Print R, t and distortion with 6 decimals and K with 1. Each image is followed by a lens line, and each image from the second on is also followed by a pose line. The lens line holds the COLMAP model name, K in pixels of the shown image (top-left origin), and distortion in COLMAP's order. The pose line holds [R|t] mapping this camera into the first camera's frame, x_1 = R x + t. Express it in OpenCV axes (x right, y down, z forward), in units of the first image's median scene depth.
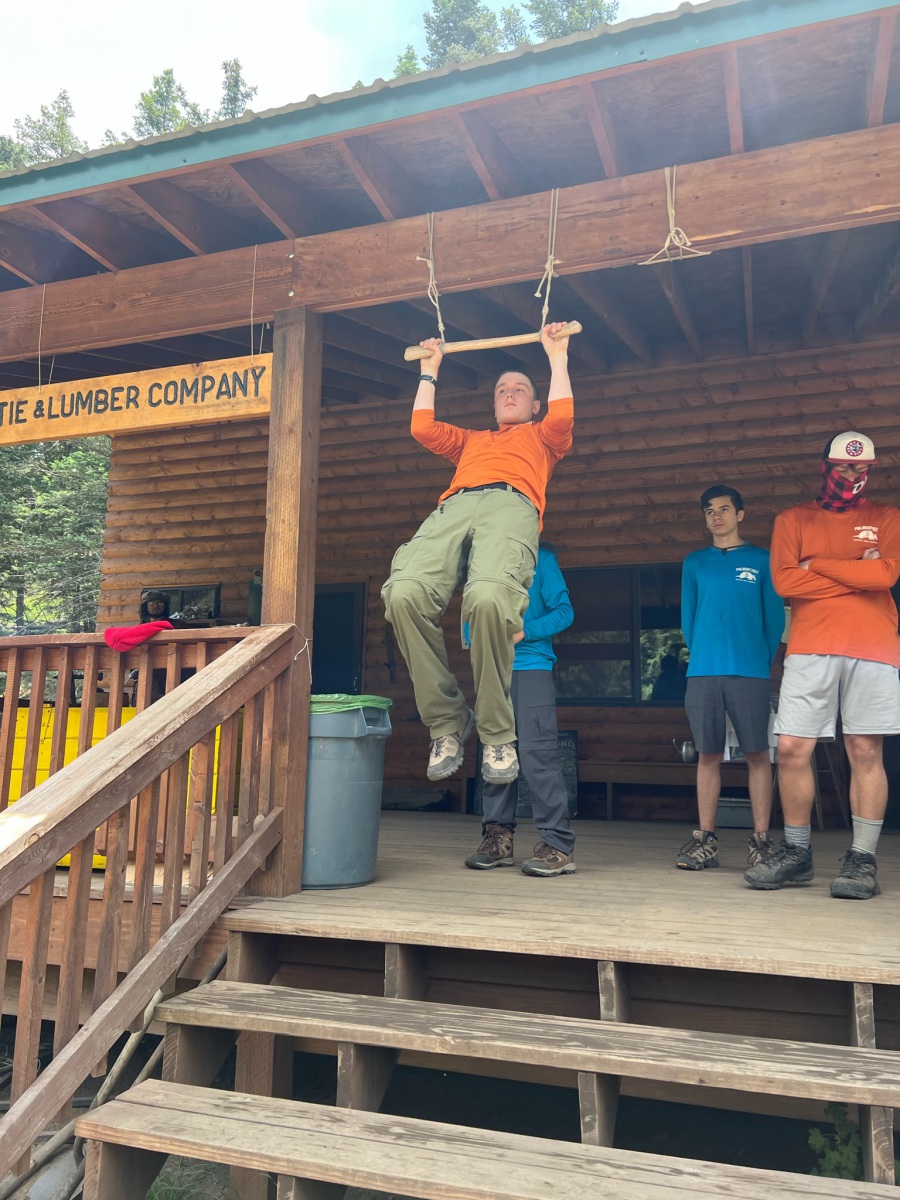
lens RADIAL K [[876.6, 0, 450.0], [0, 876.6, 600.0], [0, 0, 1]] dist [-0.002273, -0.003501]
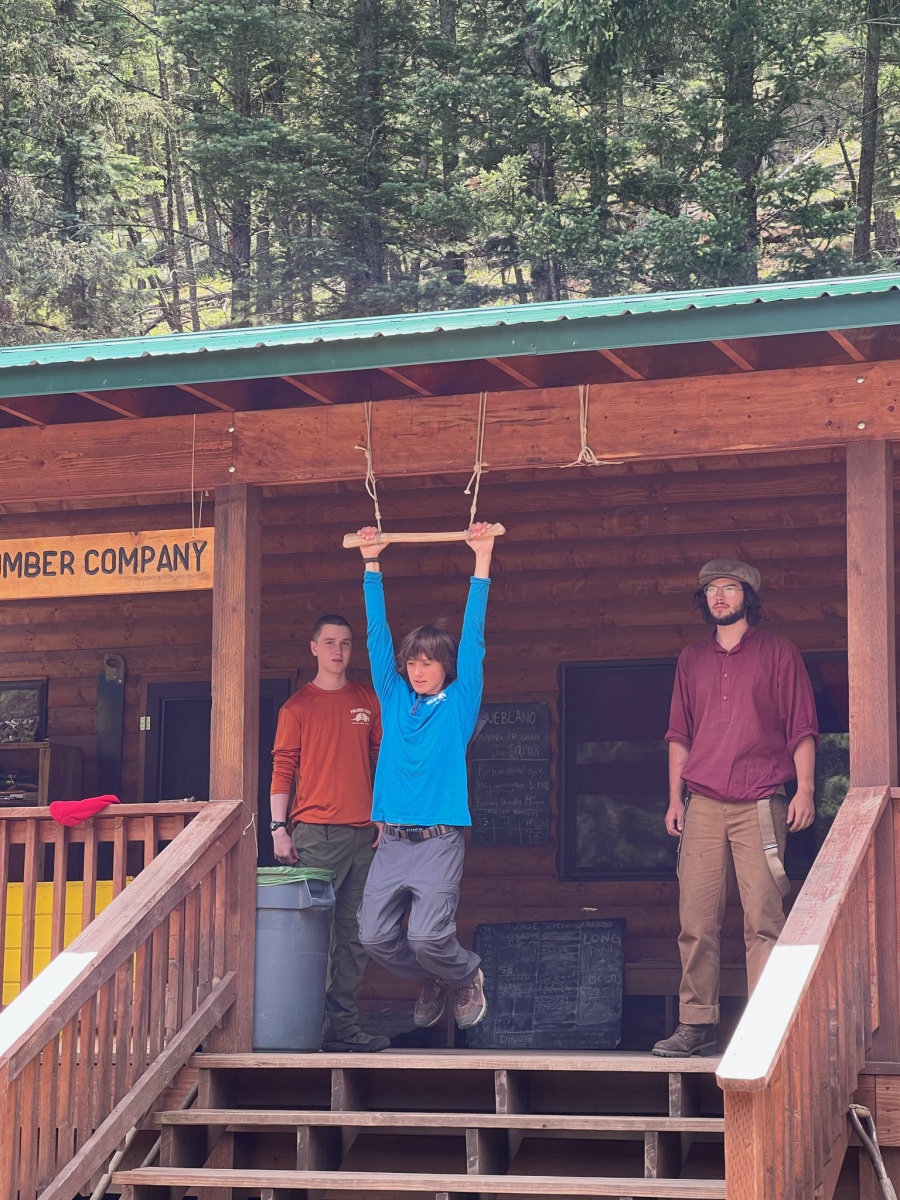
lens RADIAL K [[2704.7, 0, 450.0], [0, 2704.7, 600.0], [0, 0, 1]] dist [-0.061442, 3.211317]
pose [[0.999617, -0.009299, -0.026056, 0.153715], [0.009636, 0.999871, 0.012845, -0.244815], [0.025933, -0.013091, 0.999578, -2.172222]]
